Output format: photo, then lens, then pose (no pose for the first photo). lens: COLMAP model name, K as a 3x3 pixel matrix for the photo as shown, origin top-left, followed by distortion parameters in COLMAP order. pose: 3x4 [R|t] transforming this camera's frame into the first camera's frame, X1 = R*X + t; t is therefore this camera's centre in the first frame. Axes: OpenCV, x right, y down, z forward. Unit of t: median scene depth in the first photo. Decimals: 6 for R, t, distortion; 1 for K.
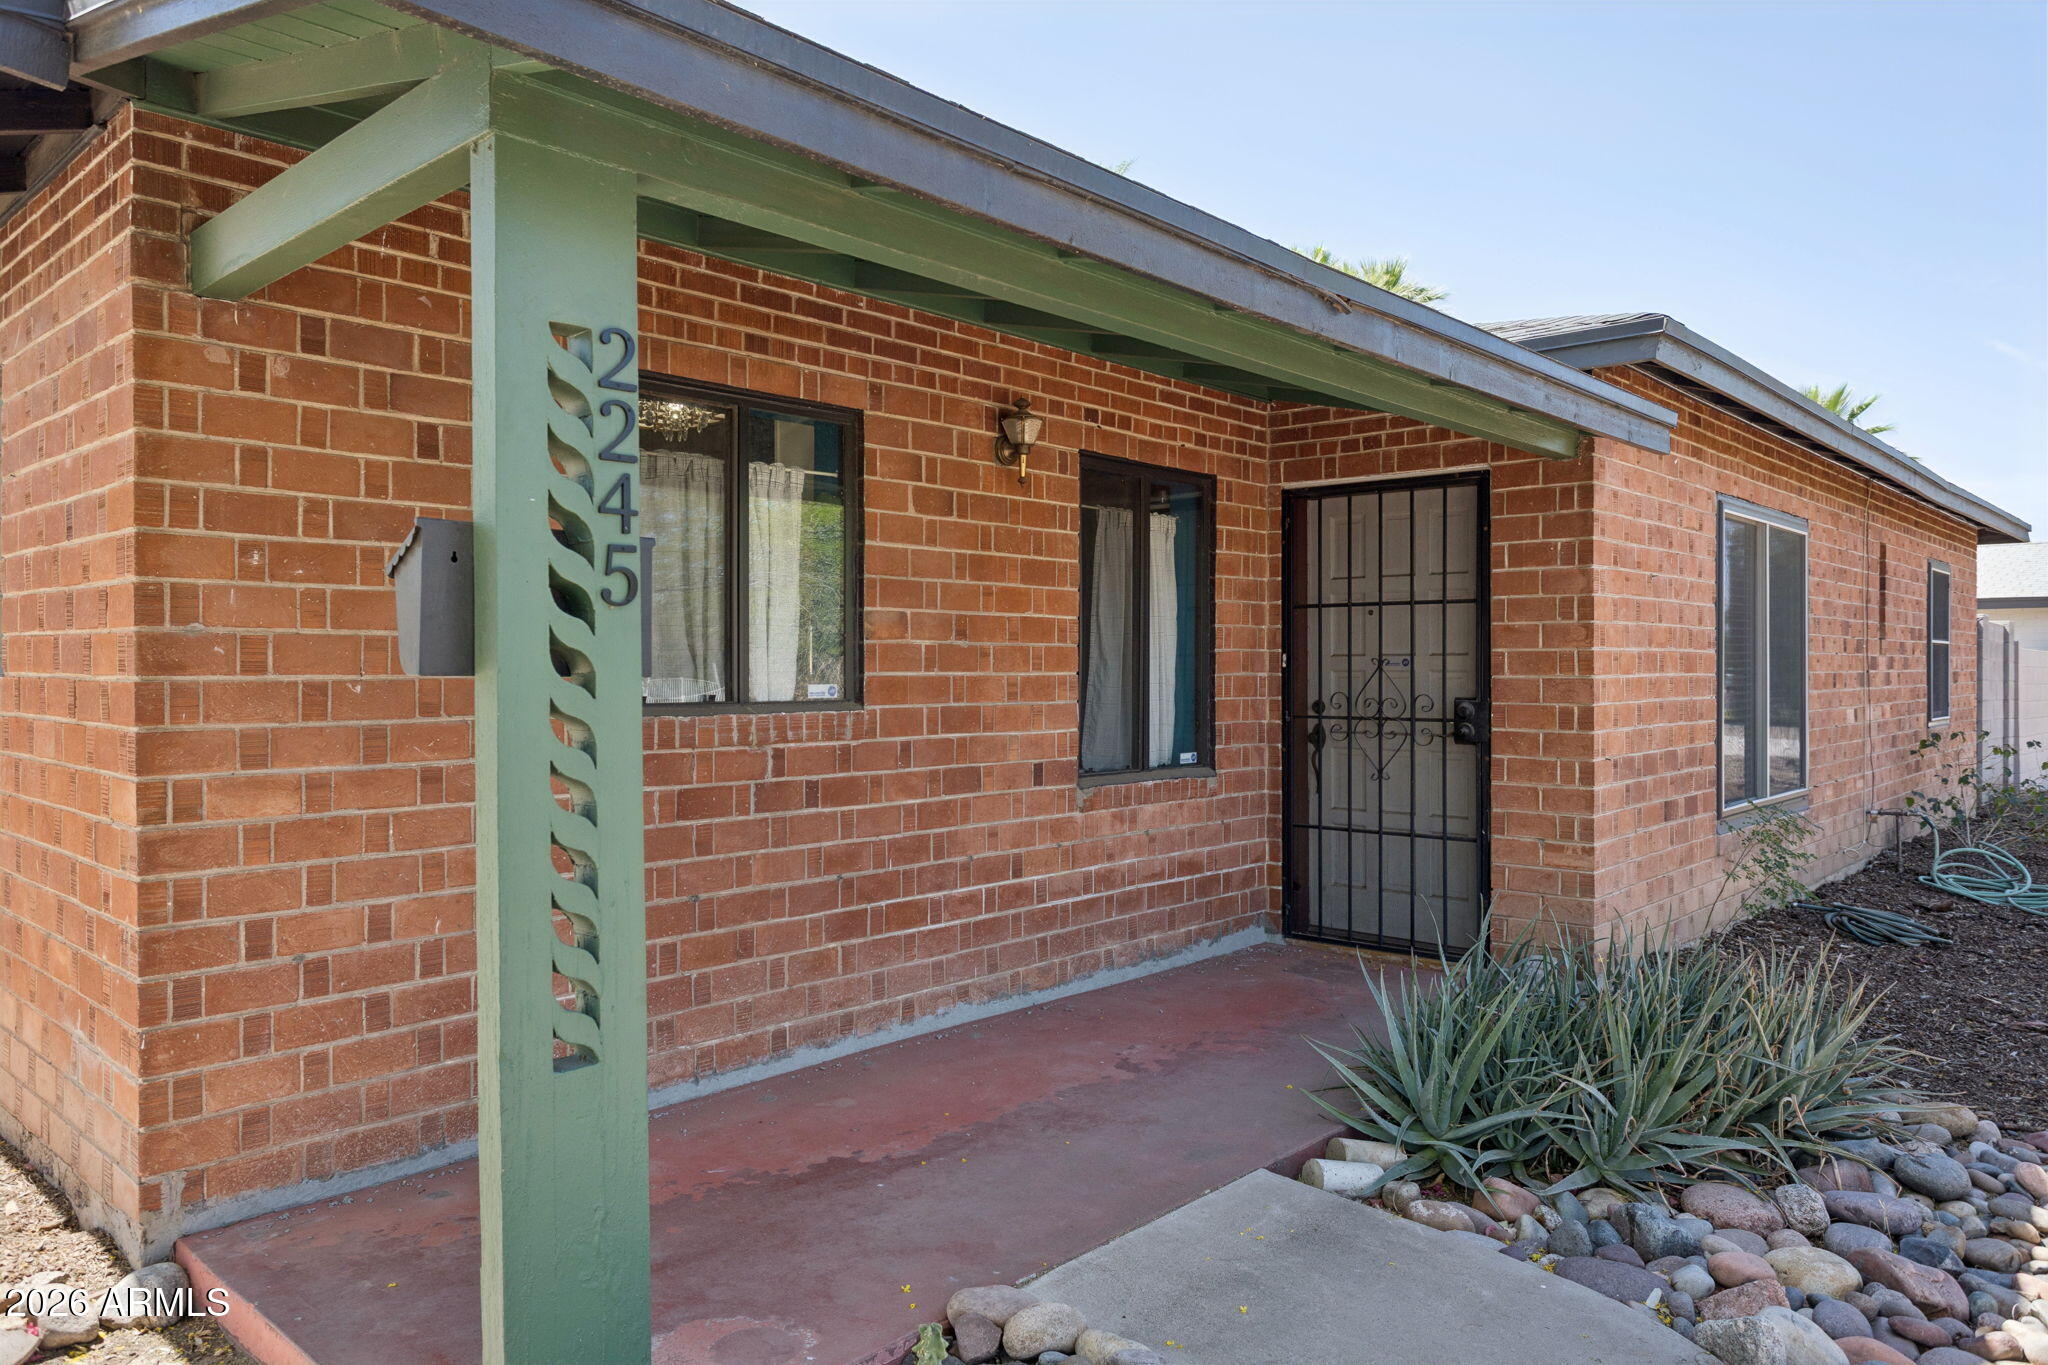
lens RADIAL K [[1356.1, 0, 1019.3], [0, 1356.1, 674.0], [0, 0, 1]] dist [-0.001136, -0.000455]
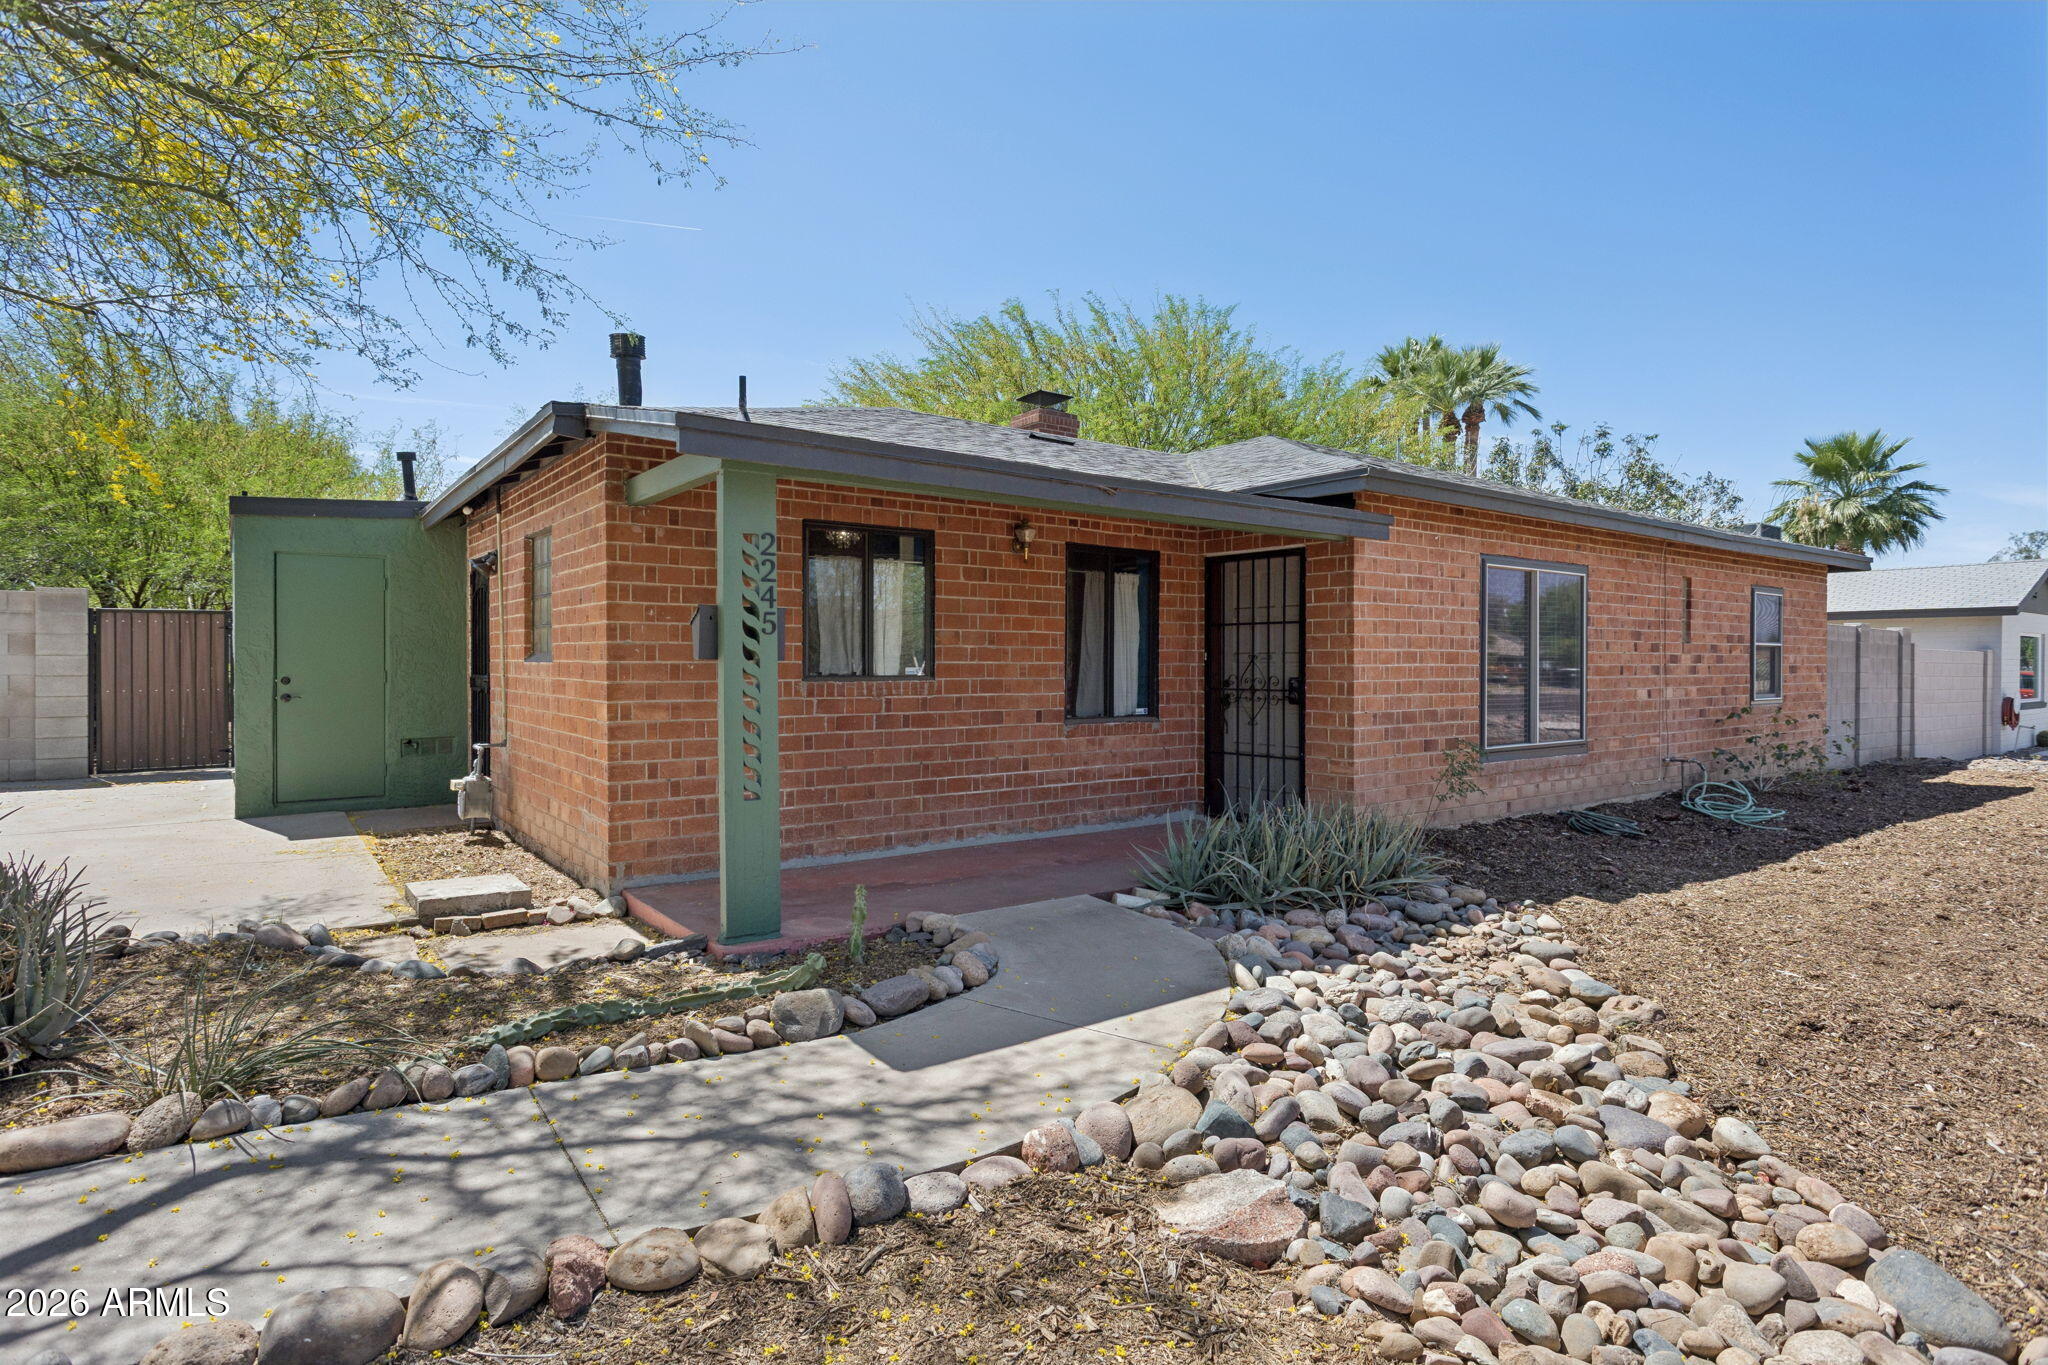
lens RADIAL K [[1032.7, 0, 1022.2], [0, 1032.7, 676.7], [0, 0, 1]] dist [-0.015065, 0.000095]
pose [[0.983086, 0.004354, -0.183093, 0.281007], [-0.002848, 0.999960, 0.008488, 0.007567], [0.183123, -0.007823, 0.983059, -0.455619]]
